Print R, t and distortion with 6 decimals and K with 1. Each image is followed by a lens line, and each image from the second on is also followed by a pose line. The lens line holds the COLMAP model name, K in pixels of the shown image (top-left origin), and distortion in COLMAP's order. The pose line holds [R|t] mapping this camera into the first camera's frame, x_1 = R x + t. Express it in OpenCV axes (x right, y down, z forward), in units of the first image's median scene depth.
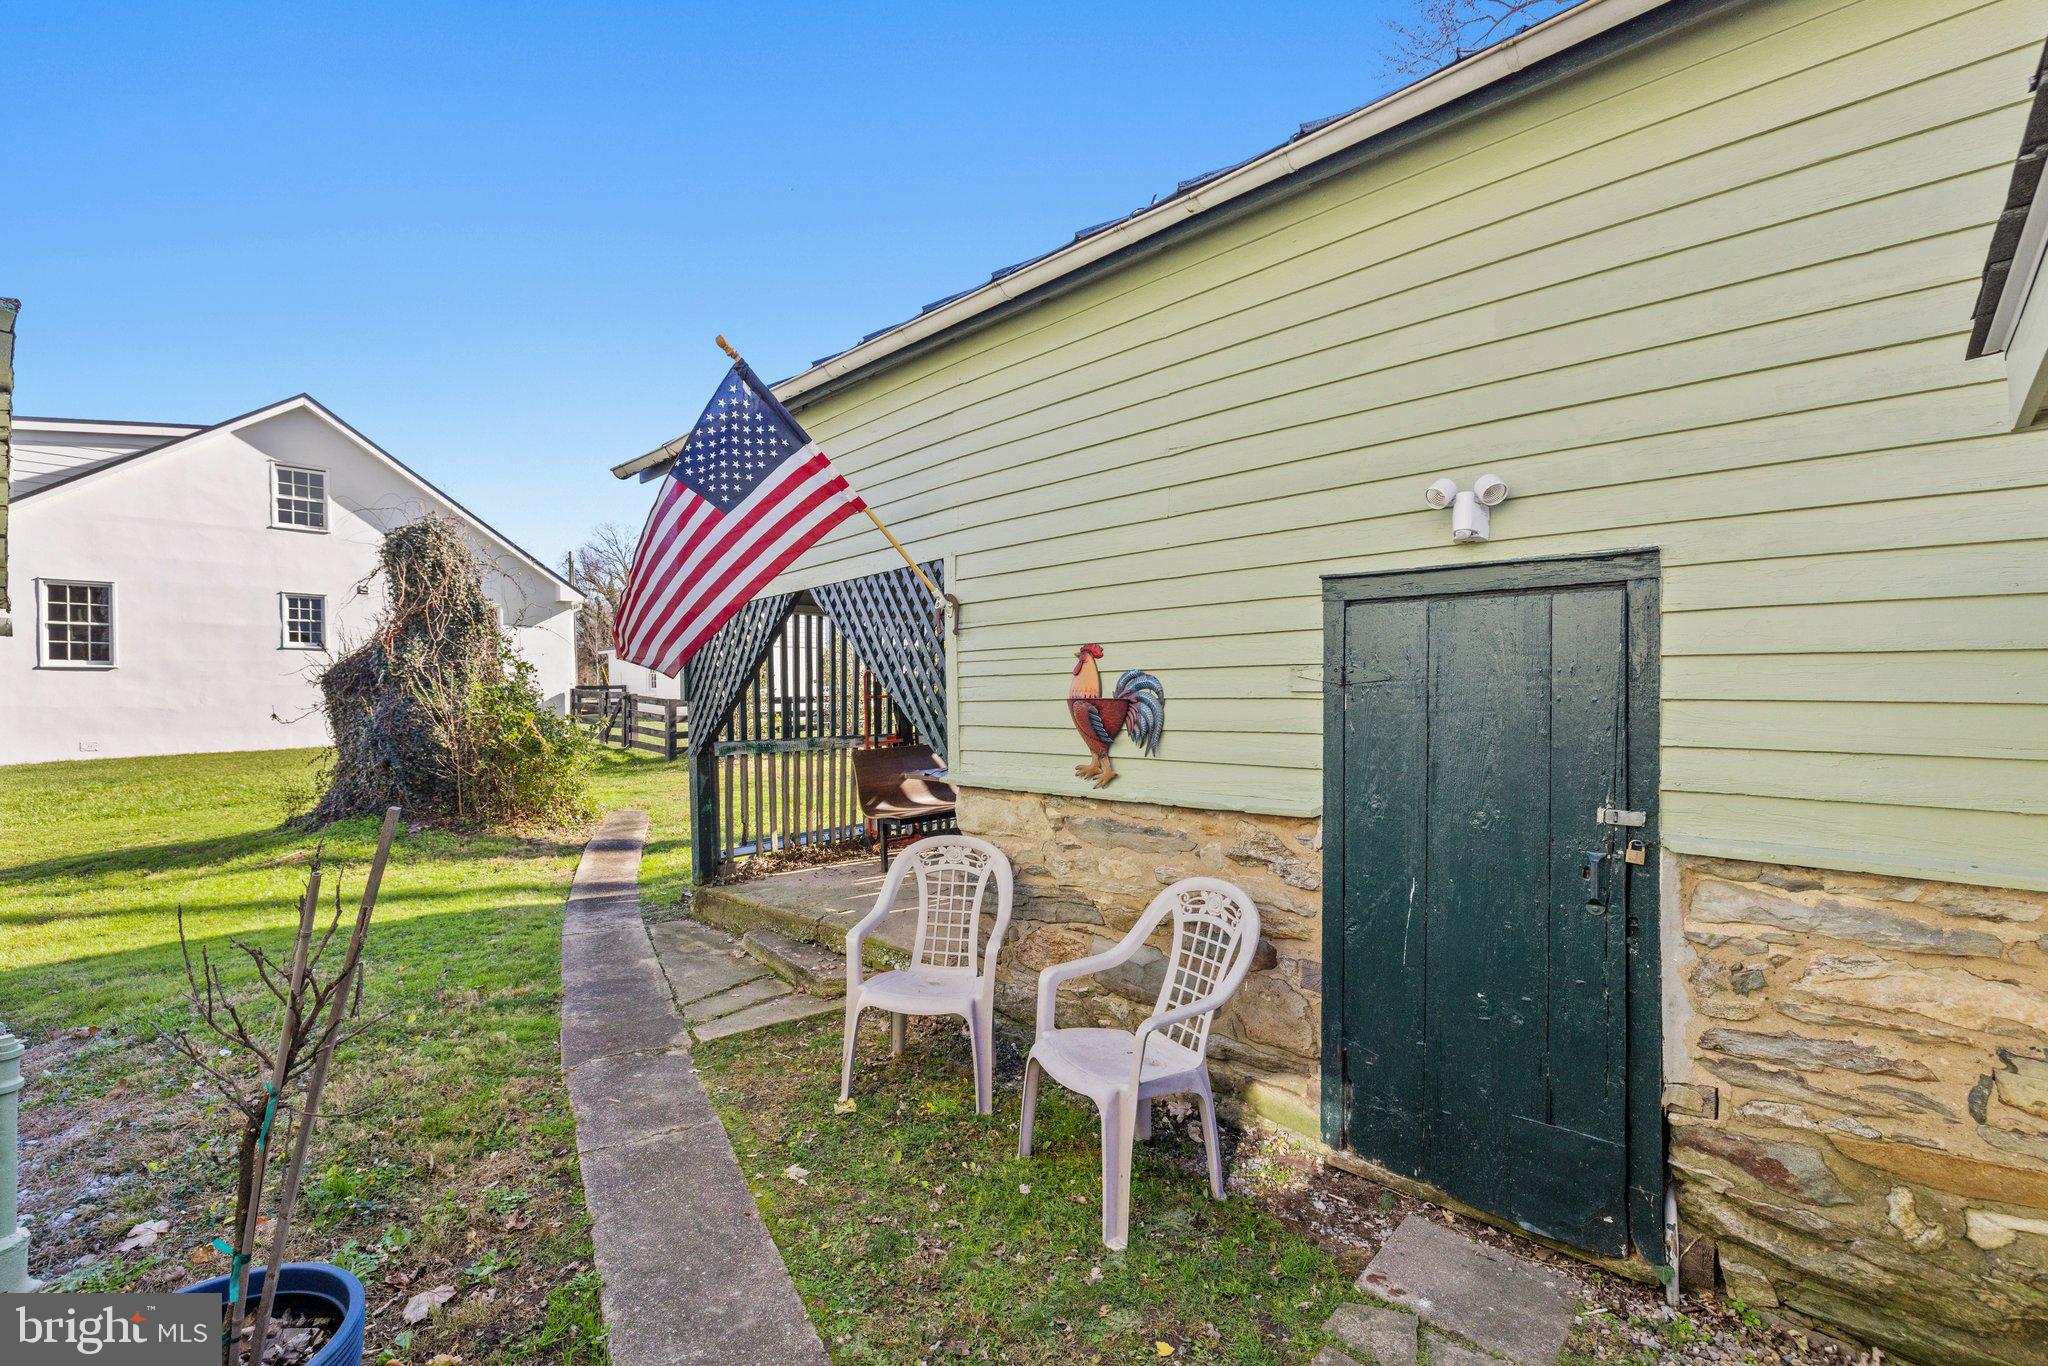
lens RADIAL K [[902.0, 0, 1031.1], [0, 902.0, 715.5], [0, 0, 1]] dist [0.000254, 0.000071]
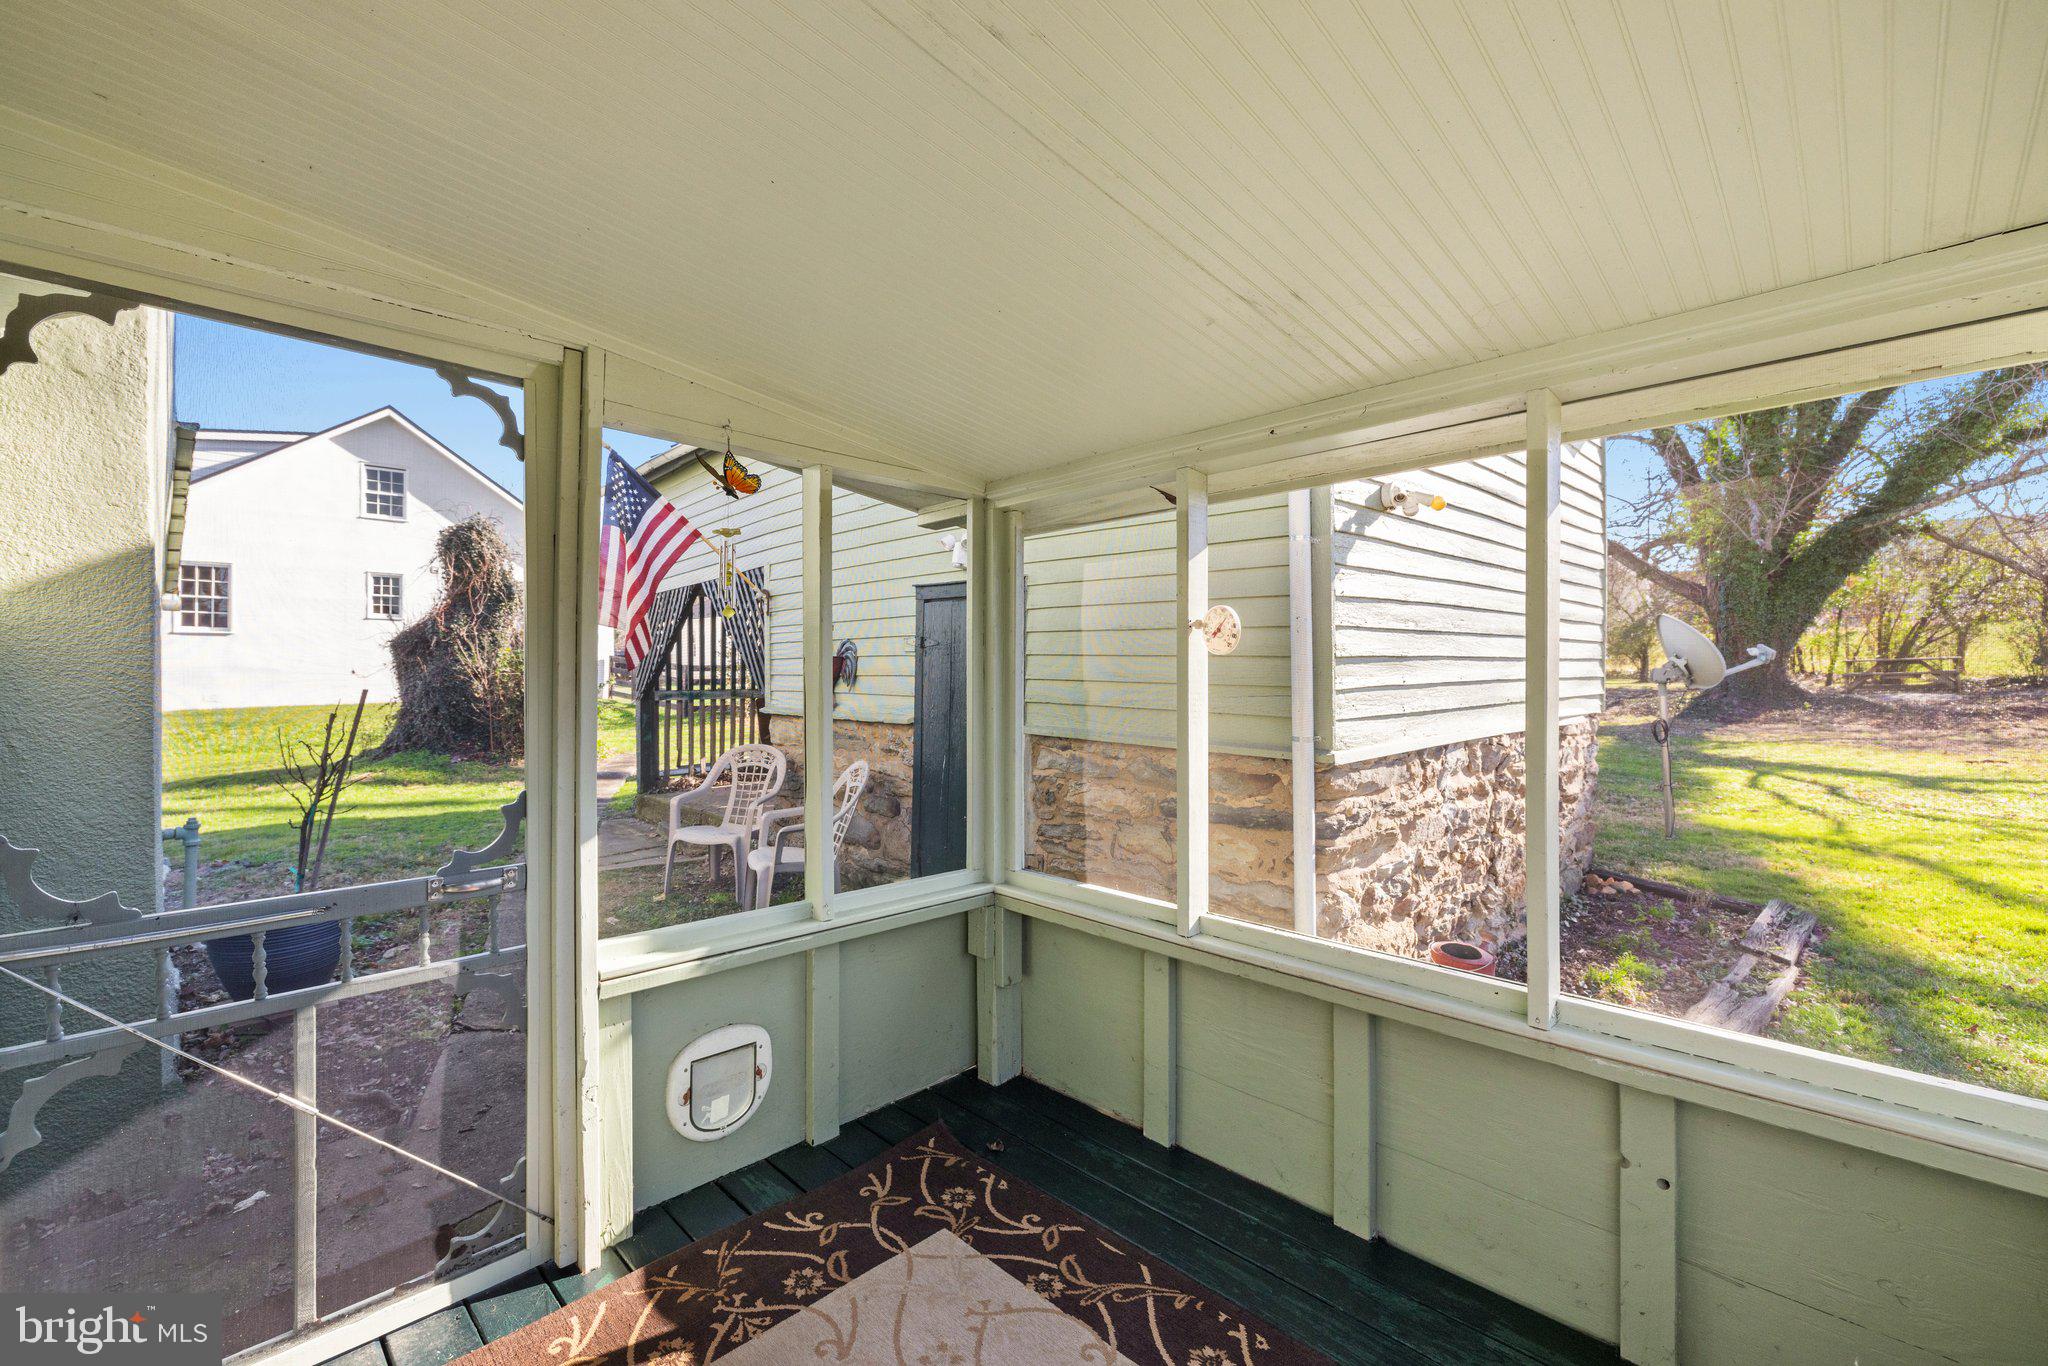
lens RADIAL K [[847.9, 0, 1019.0], [0, 847.9, 674.1], [0, 0, 1]] dist [-0.000128, 0.000016]
pose [[0.999091, 0.010807, -0.041231, 0.164446], [-0.011421, 0.999827, -0.014686, 0.010907], [0.041065, 0.015143, 0.999042, -0.174256]]
